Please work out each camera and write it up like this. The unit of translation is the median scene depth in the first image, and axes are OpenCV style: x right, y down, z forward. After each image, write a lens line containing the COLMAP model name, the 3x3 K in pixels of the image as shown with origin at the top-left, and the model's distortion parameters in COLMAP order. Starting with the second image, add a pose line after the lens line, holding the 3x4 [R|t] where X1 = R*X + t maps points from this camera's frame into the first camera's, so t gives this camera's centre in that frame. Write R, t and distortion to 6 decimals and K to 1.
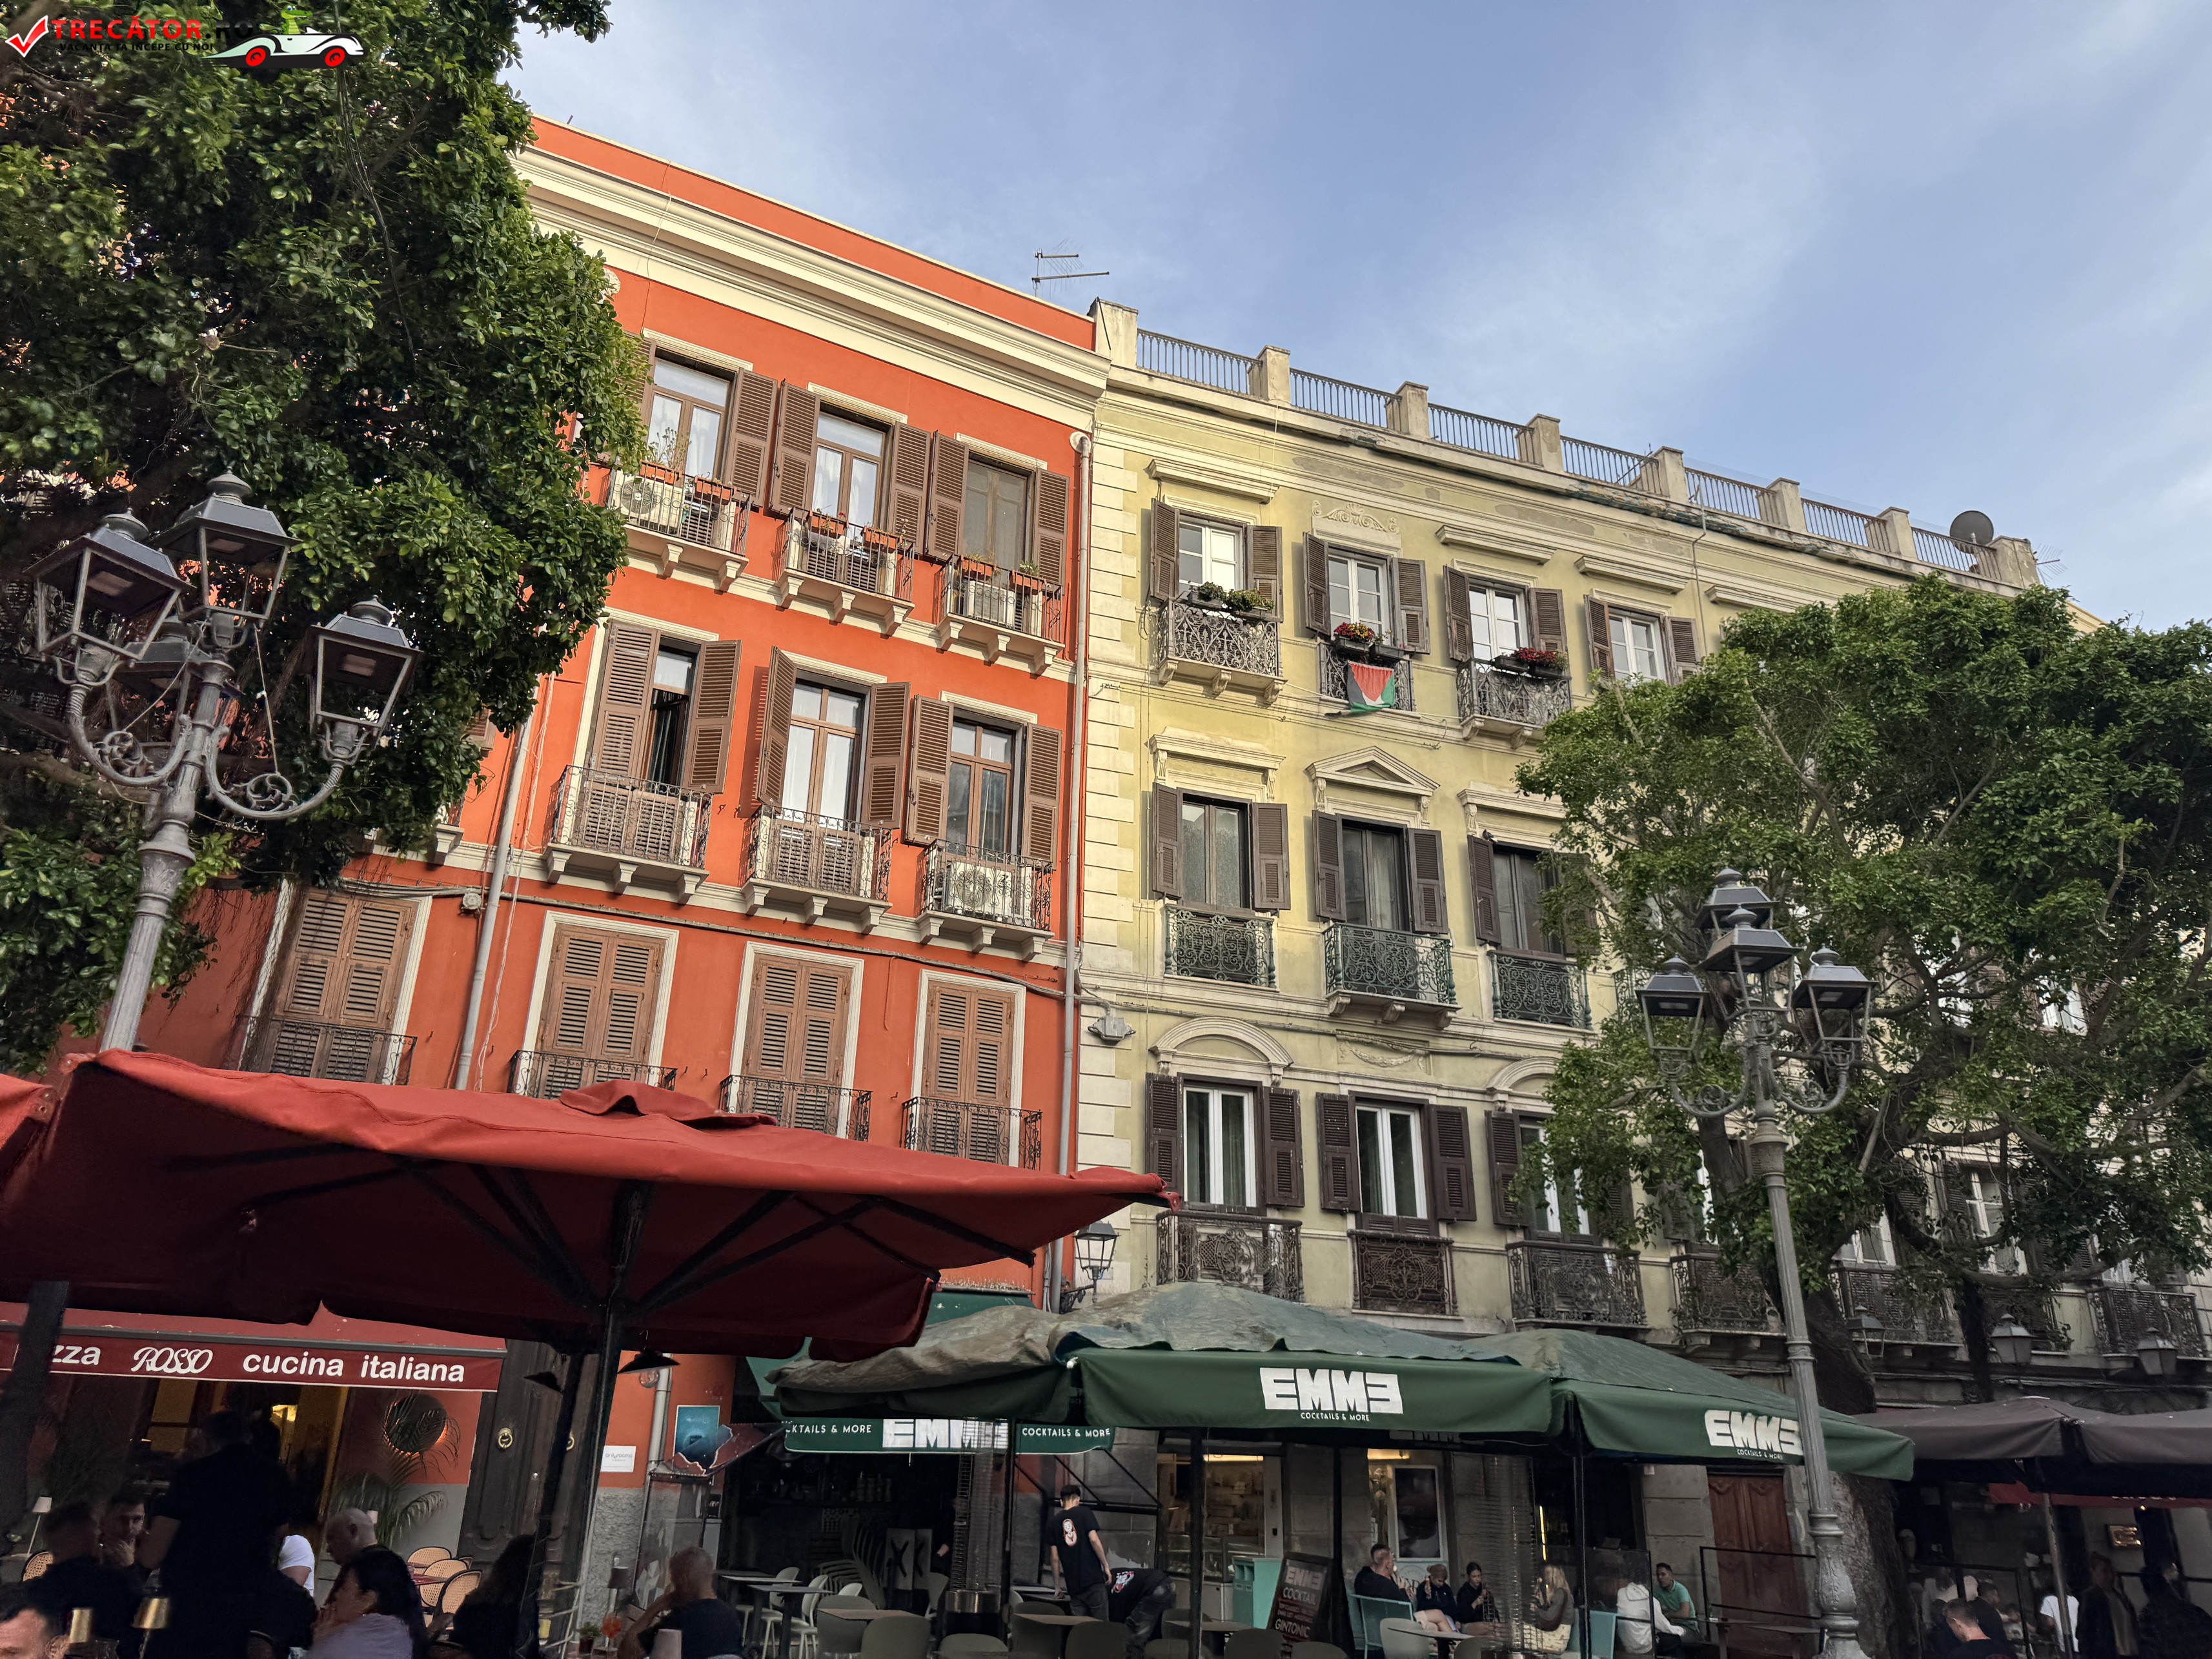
lens RADIAL K [[1526.8, 0, 1106.0], [0, 1526.8, 829.5], [0, 0, 1]] dist [0.131637, -0.198164]
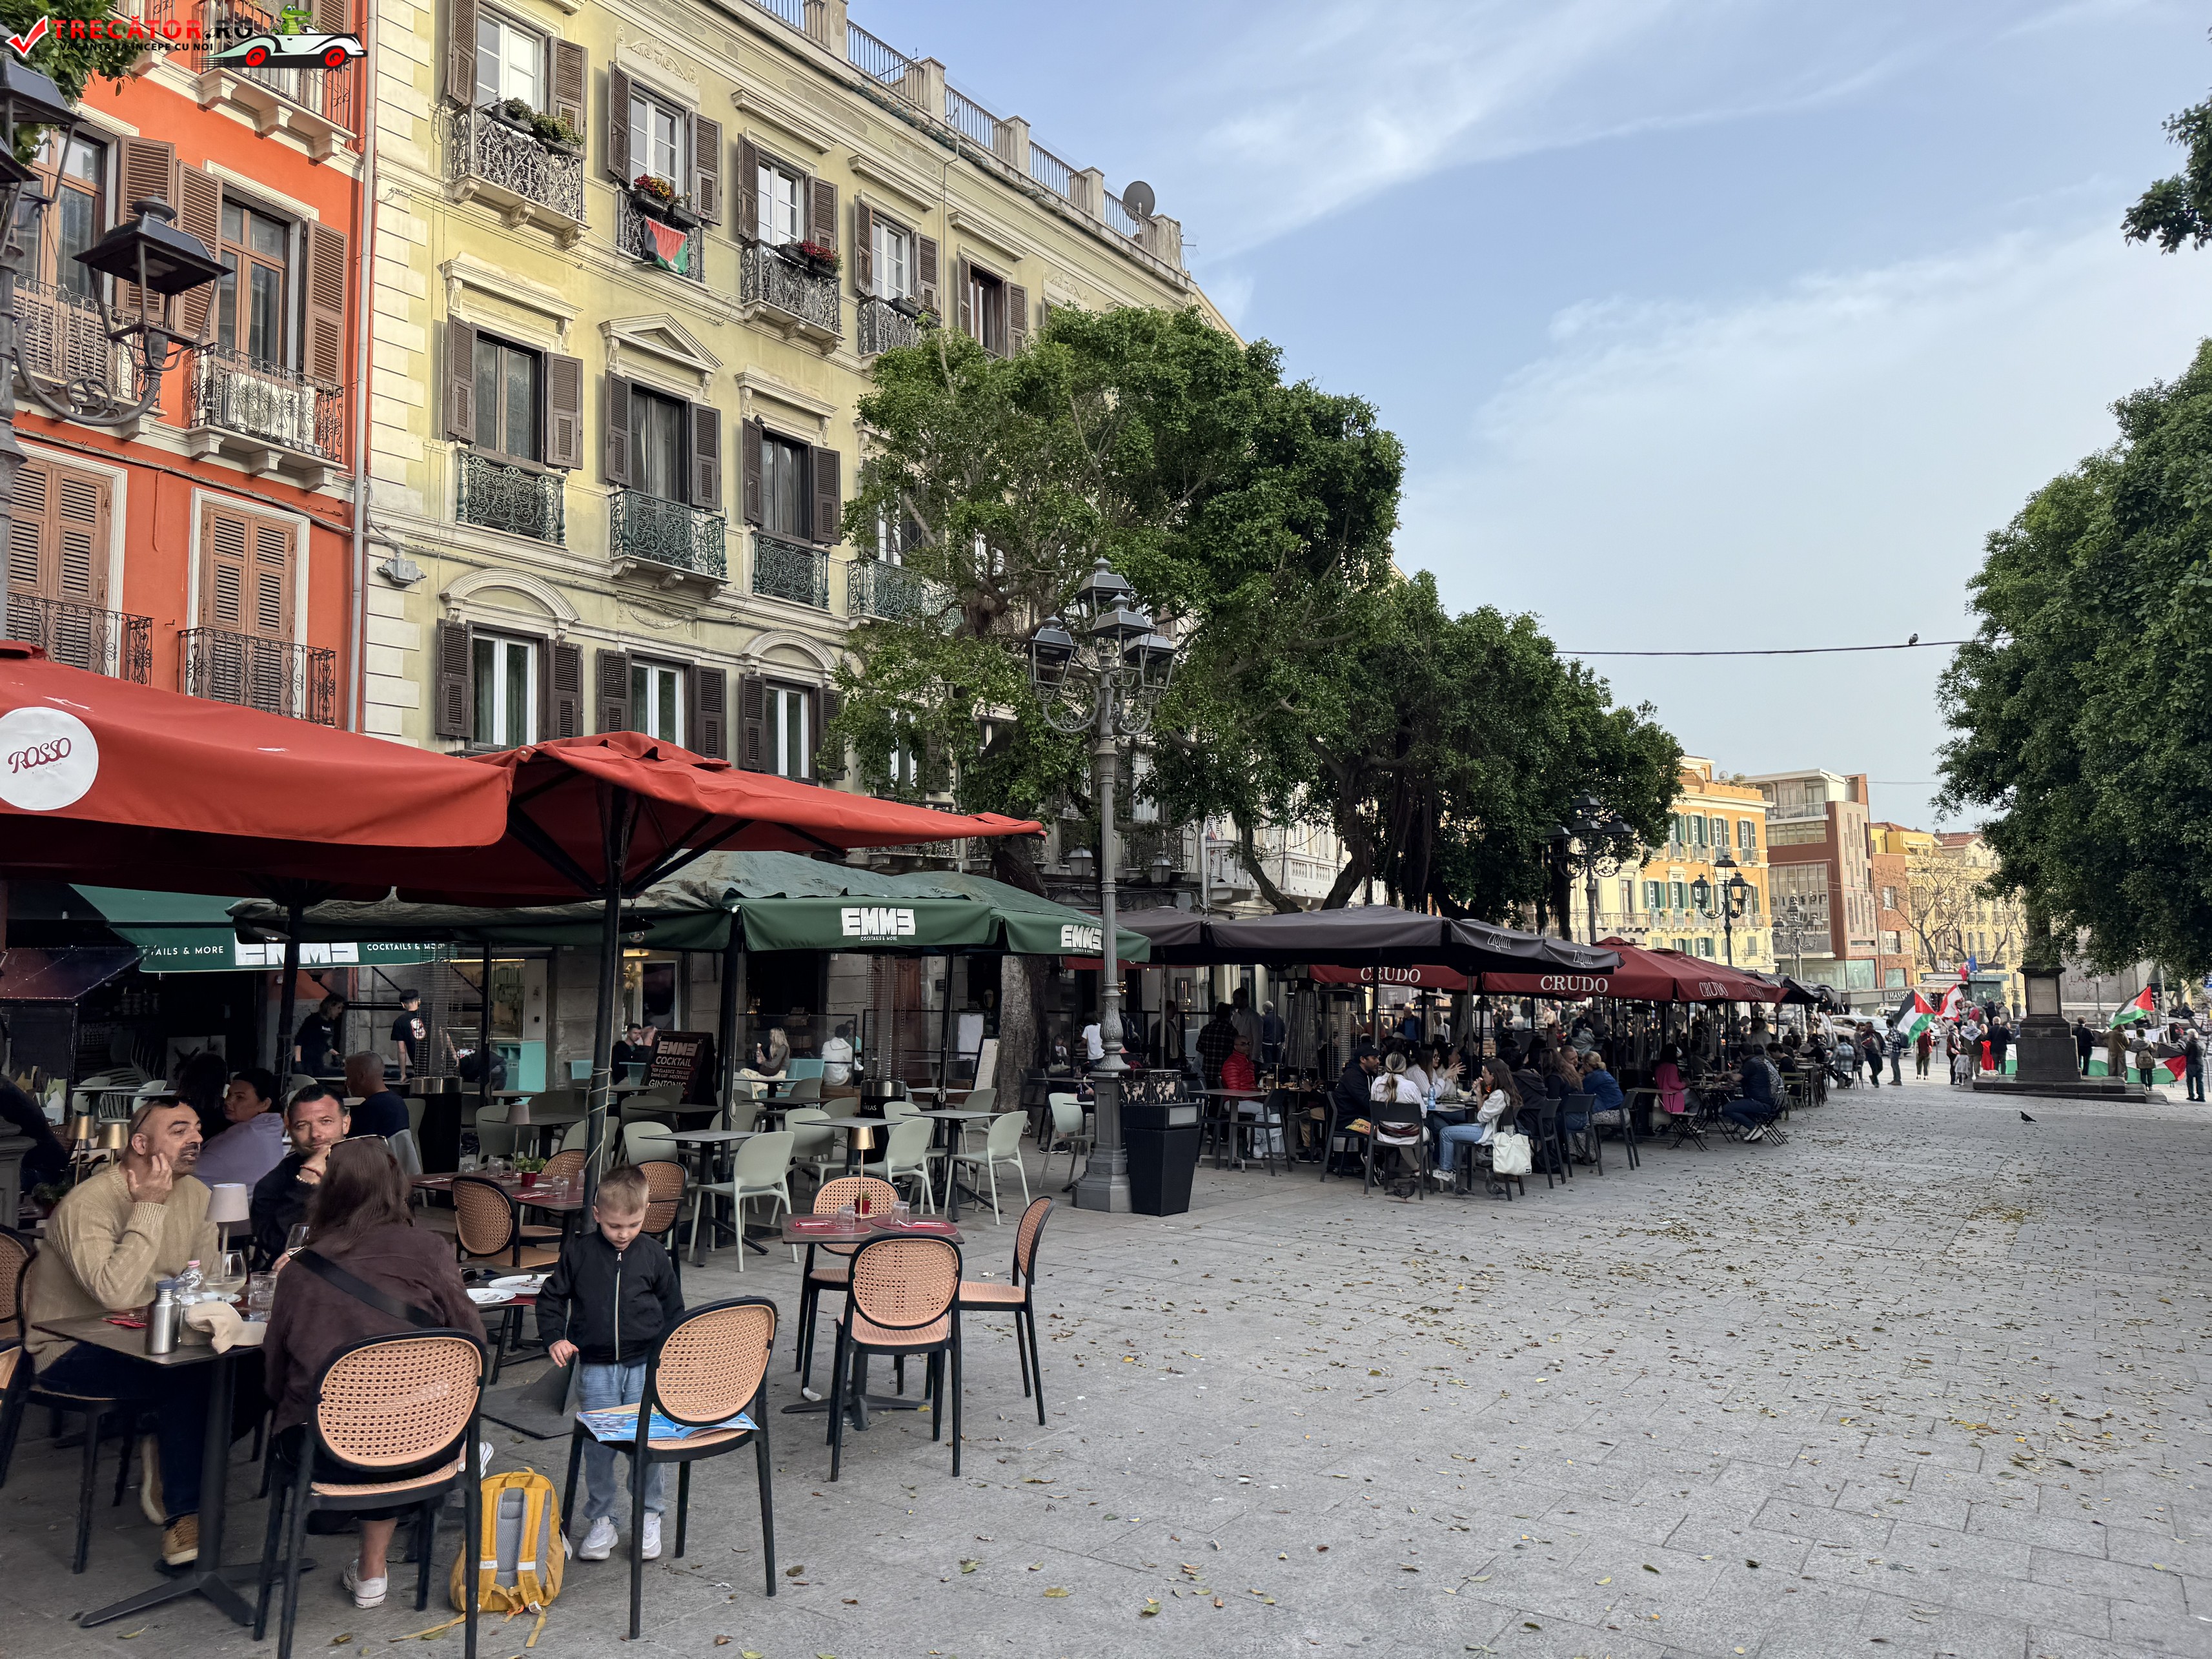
lens RADIAL K [[1508.8, 0, 1106.0], [0, 1508.8, 829.5], [0, 0, 1]] dist [0.060940, -0.057870]
pose [[0.833029, 0.013670, 0.553060, -0.147779], [-0.180469, 0.951723, 0.248302, -0.034798], [-0.522966, -0.306653, 0.795280, -0.066435]]
